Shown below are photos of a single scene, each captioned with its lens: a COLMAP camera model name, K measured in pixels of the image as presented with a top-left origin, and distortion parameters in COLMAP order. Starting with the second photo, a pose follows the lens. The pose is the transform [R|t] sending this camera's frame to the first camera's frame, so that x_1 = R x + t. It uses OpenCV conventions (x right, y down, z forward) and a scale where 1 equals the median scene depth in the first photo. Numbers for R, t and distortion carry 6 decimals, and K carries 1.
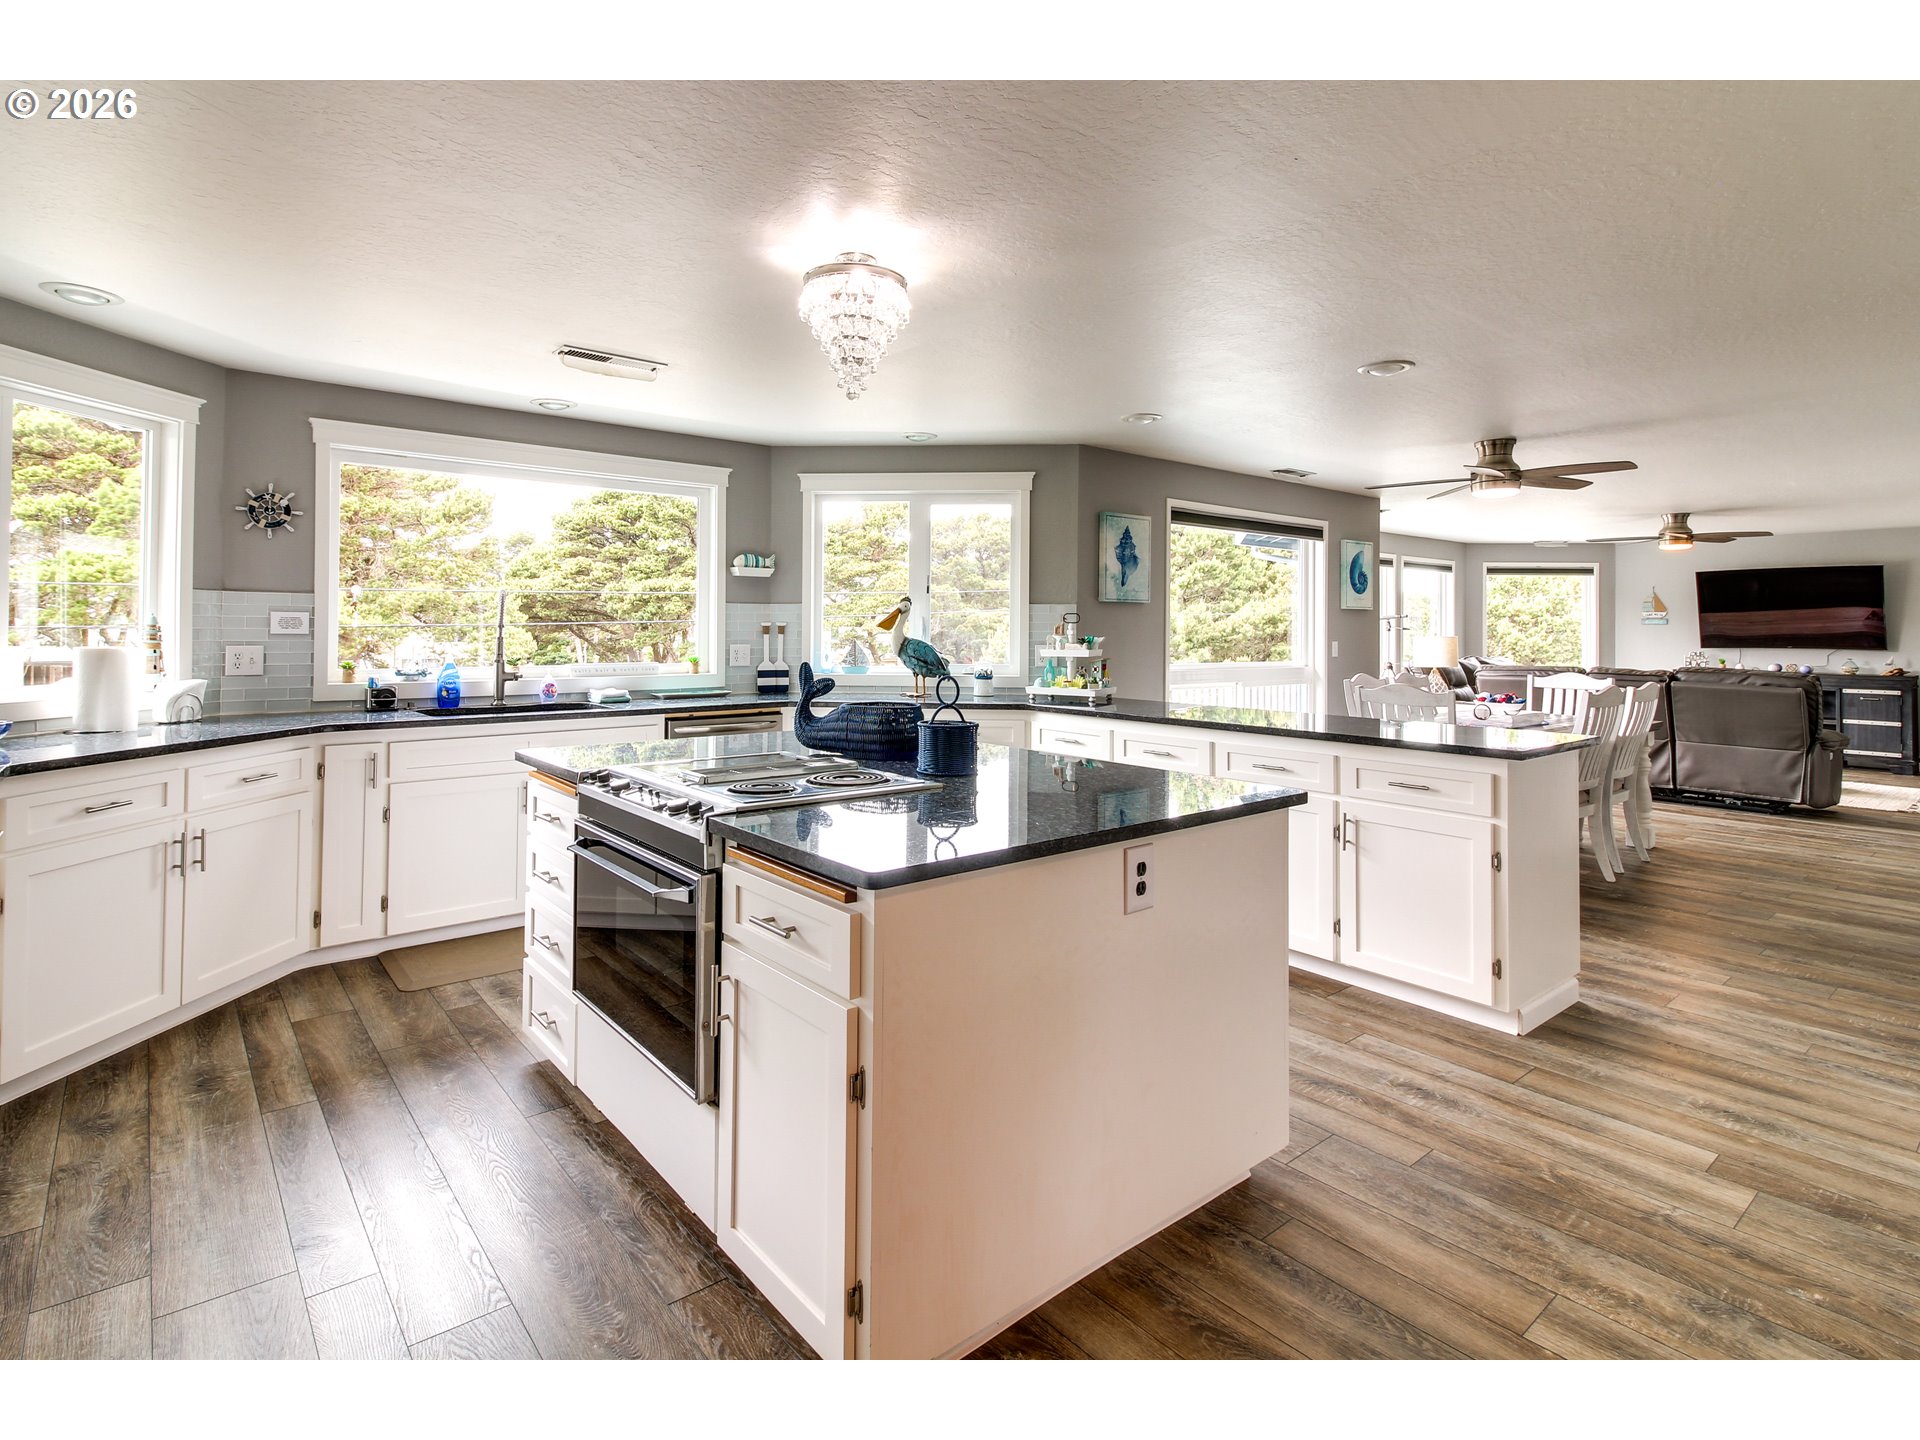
lens RADIAL K [[949.8, 0, 956.2], [0, 949.8, 615.1], [0, 0, 1]] dist [0.024500, -0.013826]
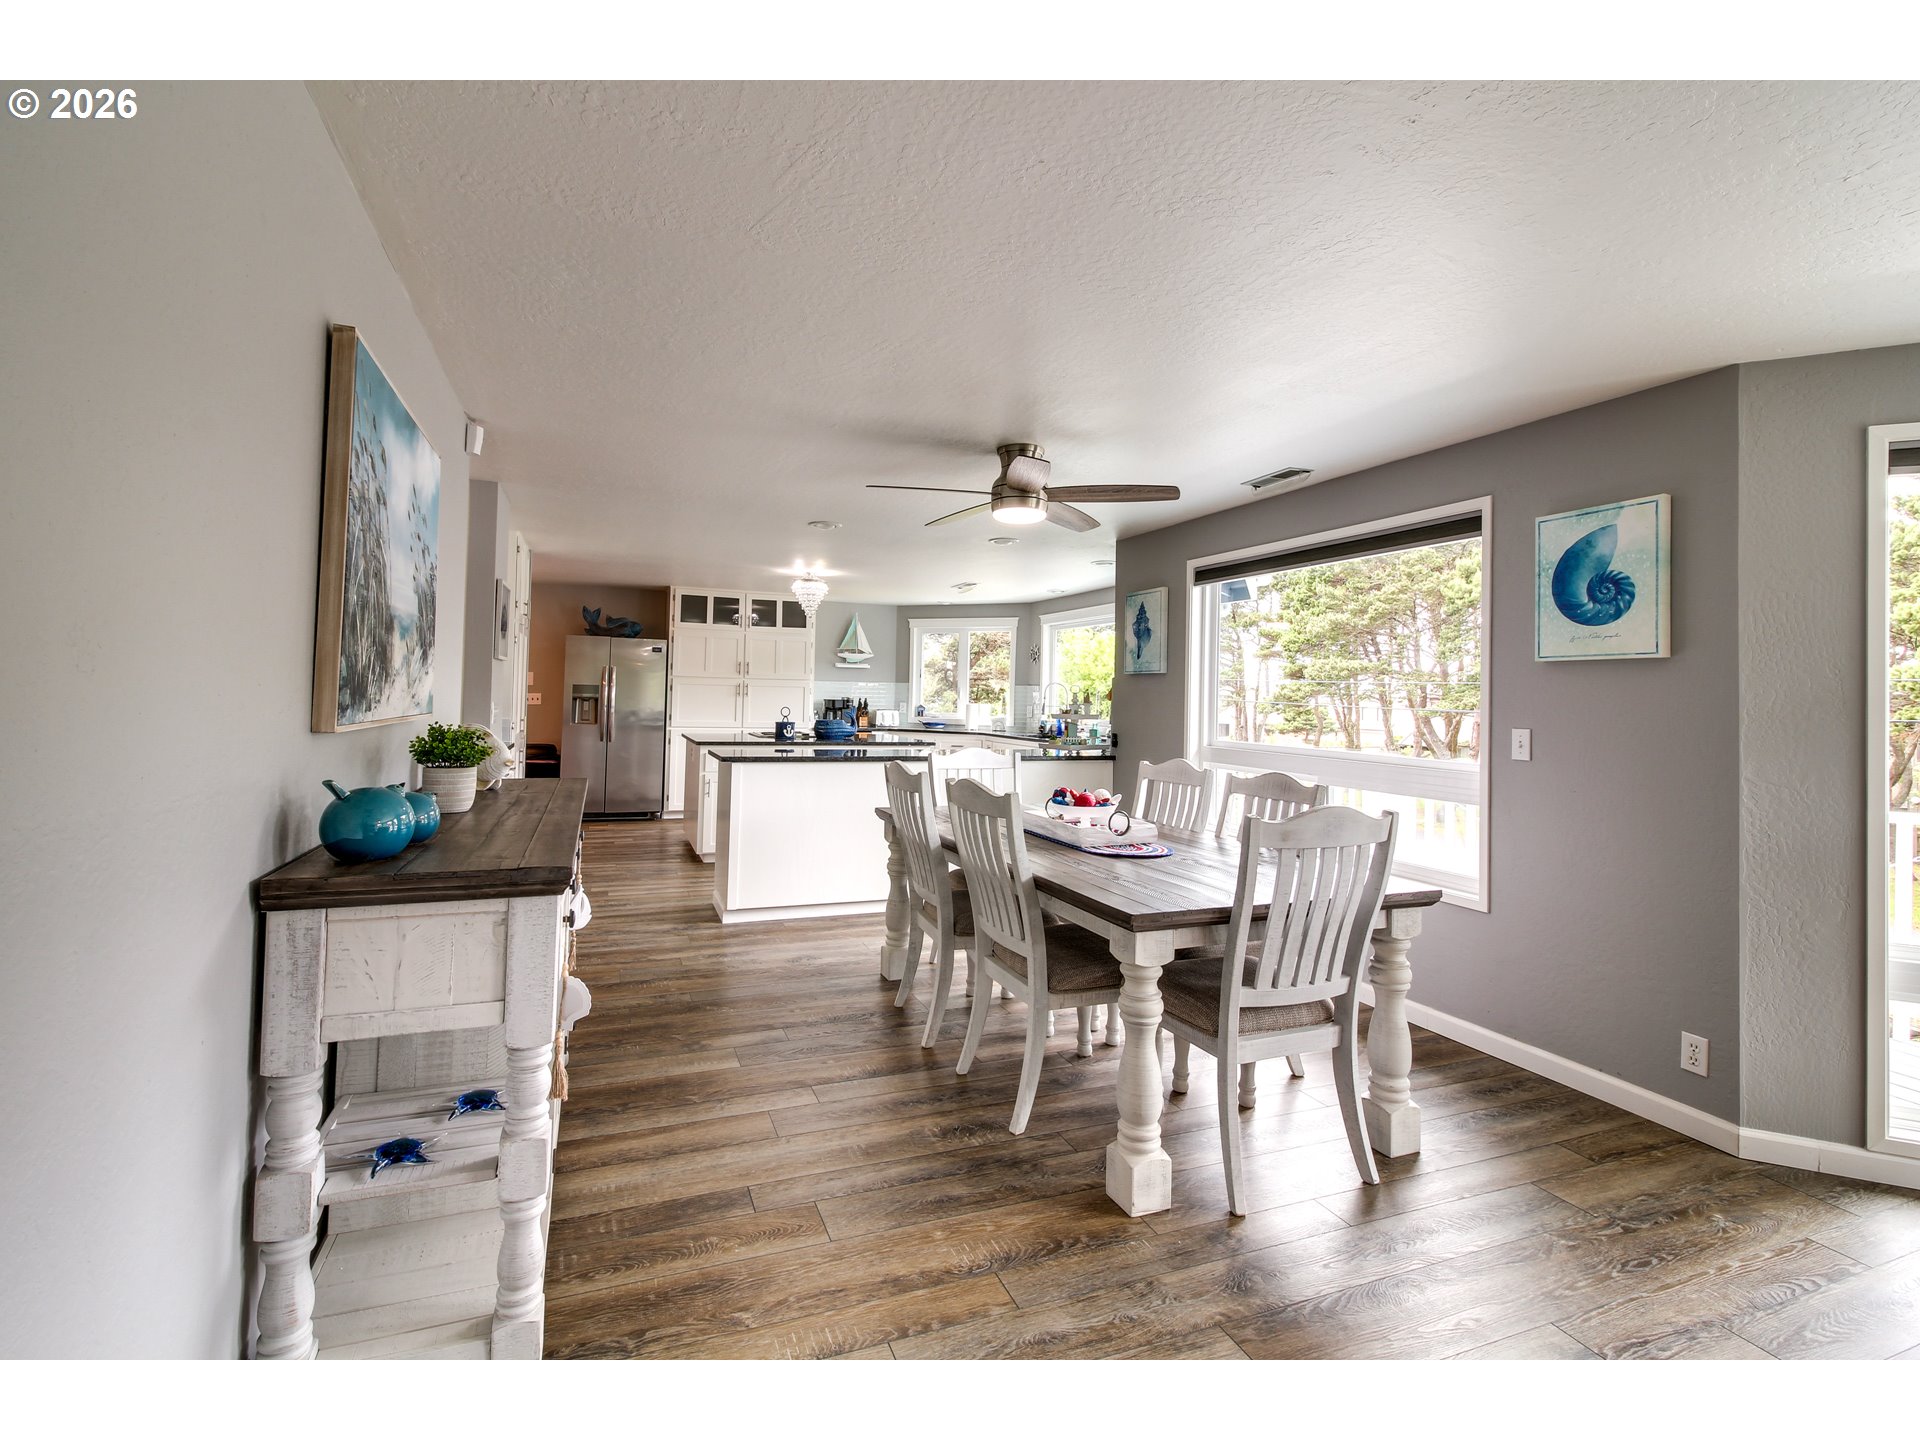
lens RADIAL K [[900.0, 0, 953.0], [0, 900.0, 674.6], [0, 0, 1]] dist [0.014777, -0.001406]
pose [[-0.305191, -0.037009, -0.951572, 1.133850], [-0.012236, 0.999314, -0.034941, 0.023364], [0.952213, 0.000979, -0.305435, 1.049479]]
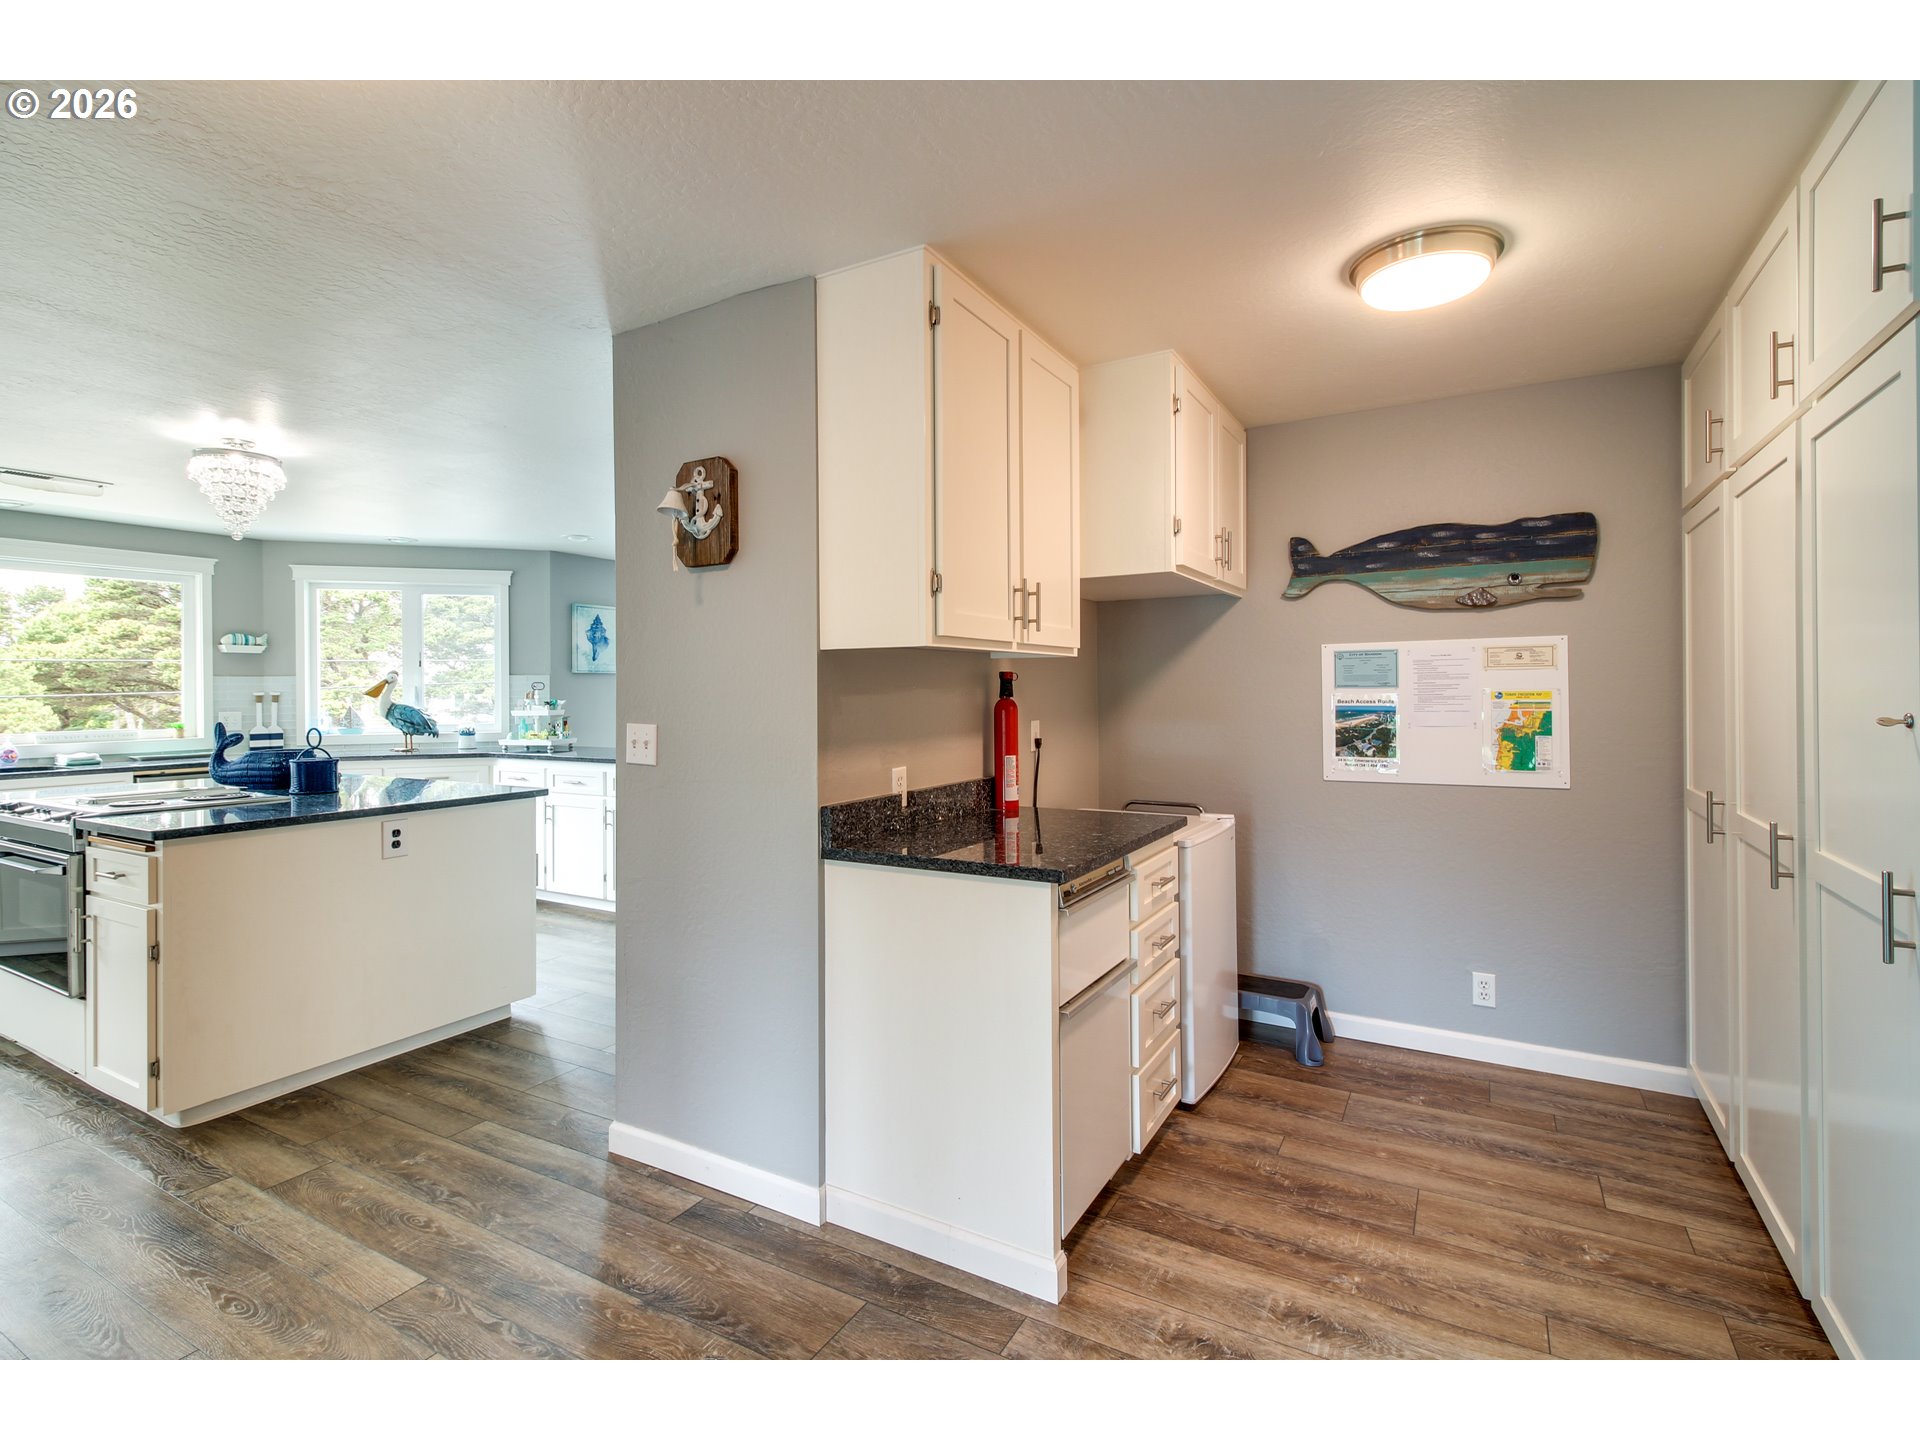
lens RADIAL K [[887.4, 0, 946.1], [0, 887.4, 686.0], [0, 0, 1]] dist [0.020052, -0.012495]
pose [[0.936580, -0.011164, 0.350275, 0.188748], [0.008417, 0.999921, 0.009366, -0.003065], [-0.350352, -0.005824, 0.936600, -0.292829]]
